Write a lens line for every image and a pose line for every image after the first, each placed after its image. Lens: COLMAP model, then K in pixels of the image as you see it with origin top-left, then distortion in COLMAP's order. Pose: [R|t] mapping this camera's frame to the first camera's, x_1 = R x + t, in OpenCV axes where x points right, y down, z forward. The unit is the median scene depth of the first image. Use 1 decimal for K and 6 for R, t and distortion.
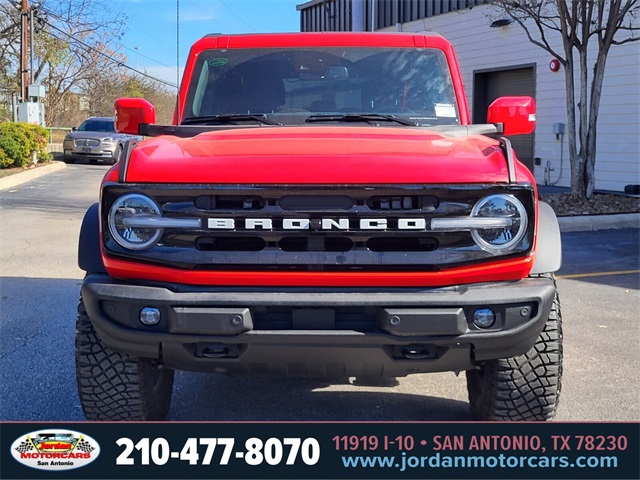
lens RADIAL K [[921.2, 0, 307.7], [0, 921.2, 240.4], [0, 0, 1]] dist [0.022070, 0.070906]
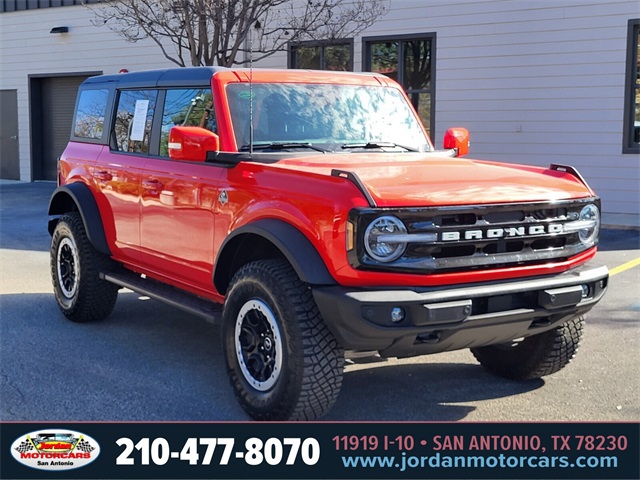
lens RADIAL K [[921.2, 0, 307.7], [0, 921.2, 240.4], [0, 0, 1]] dist [0.022070, 0.070906]
pose [[0.837958, -0.061816, 0.542222, -0.959649], [0.061529, 0.997930, 0.018681, -0.048845], [-0.542255, 0.017709, 0.840027, 0.023020]]
